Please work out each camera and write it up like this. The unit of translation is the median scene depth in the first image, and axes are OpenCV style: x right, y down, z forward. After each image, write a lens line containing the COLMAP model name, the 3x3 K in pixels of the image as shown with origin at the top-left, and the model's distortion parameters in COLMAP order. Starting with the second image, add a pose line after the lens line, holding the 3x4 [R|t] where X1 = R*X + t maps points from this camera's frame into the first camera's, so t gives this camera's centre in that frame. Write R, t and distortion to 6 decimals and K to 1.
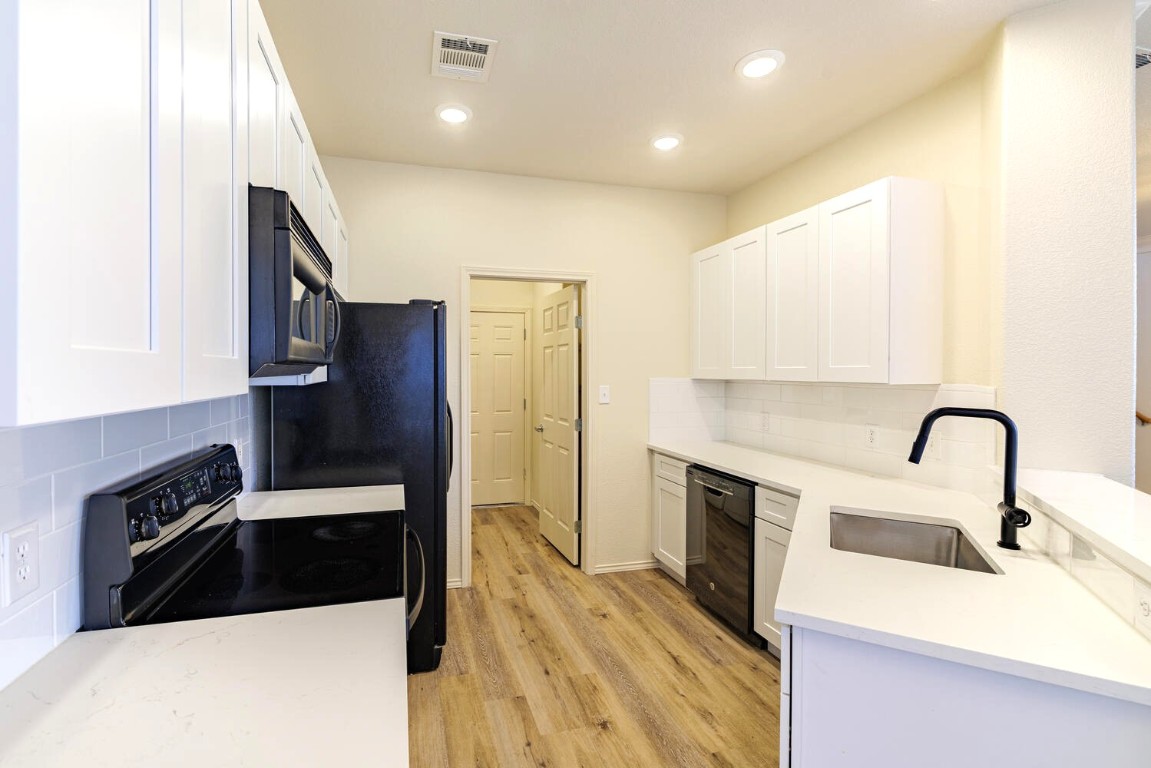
lens RADIAL K [[509.5, 0, 532.4], [0, 509.5, 375.7], [0, 0, 1]] dist [-0.001217, 0.000051]
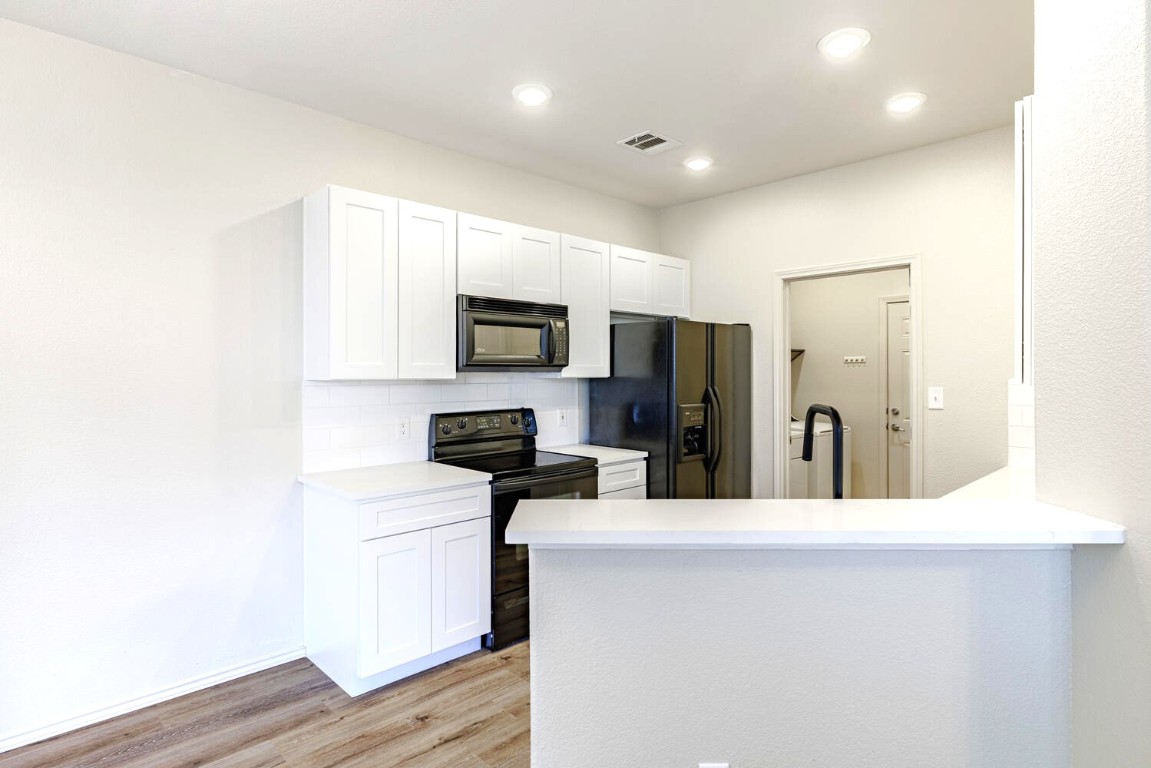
lens RADIAL K [[609.0, 0, 576.0], [0, 609.0, 376.2], [0, 0, 1]] dist [-0.000892, 0.000489]
pose [[0.486837, 0.003623, -0.873486, 1.057740], [-0.007555, 0.999971, -0.000063, 0.008775], [0.873460, 0.006630, 0.486850, 0.022101]]
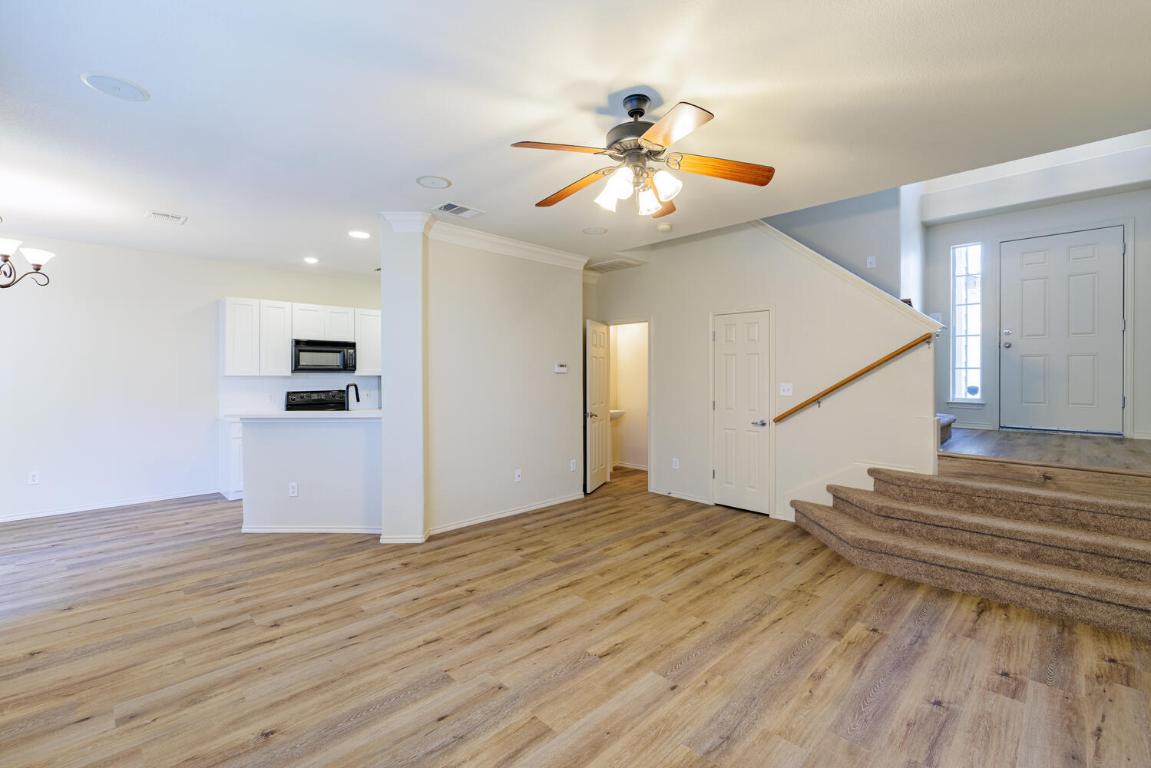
lens RADIAL K [[497.7, 0, 573.4], [0, 497.7, 375.2], [0, 0, 1]] dist [0.000179, 0.000334]
pose [[0.501780, 0.002969, -0.864990, 2.660557], [-0.009797, 0.999949, -0.002251, 0.005593], [0.864940, 0.009603, 0.501784, 0.416473]]
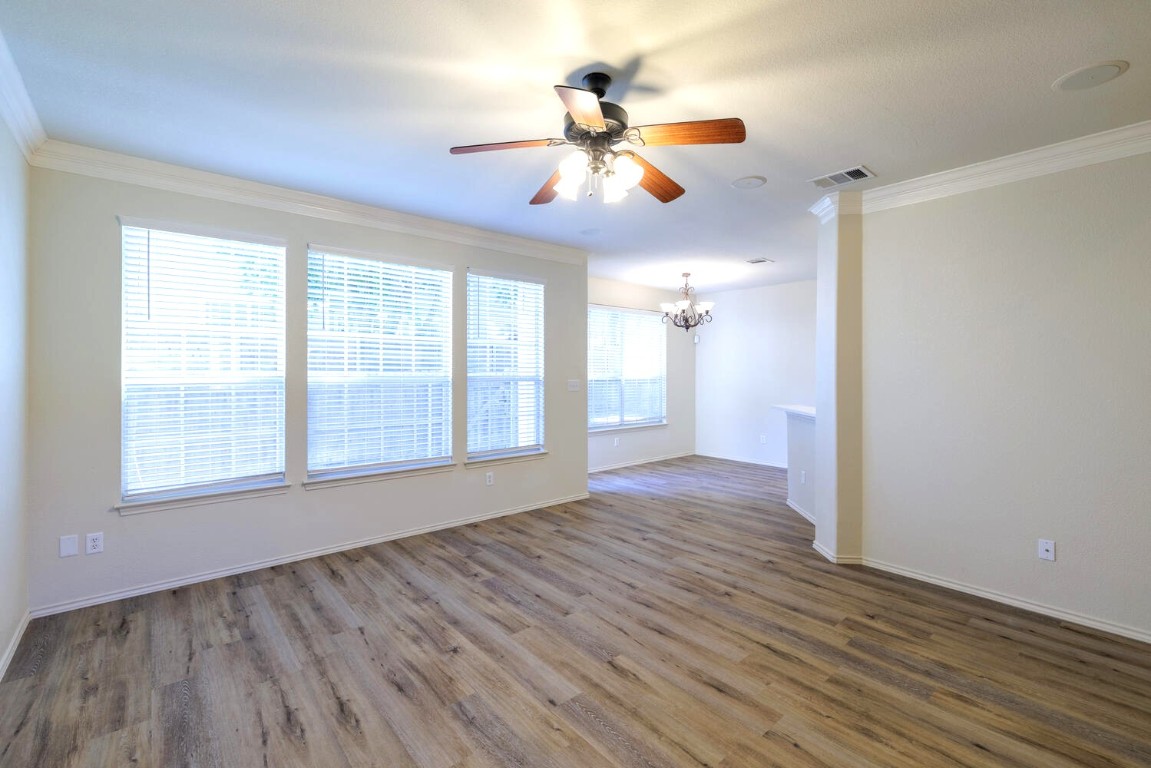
lens RADIAL K [[497.7, 0, 573.4], [0, 497.7, 375.2], [0, 0, 1]] dist [0.000179, 0.000334]
pose [[-0.900567, -0.001650, -0.434715, 2.301674], [-0.008198, 0.999879, 0.013187, -0.005858], [0.434641, 0.015440, -0.900472, 1.854605]]
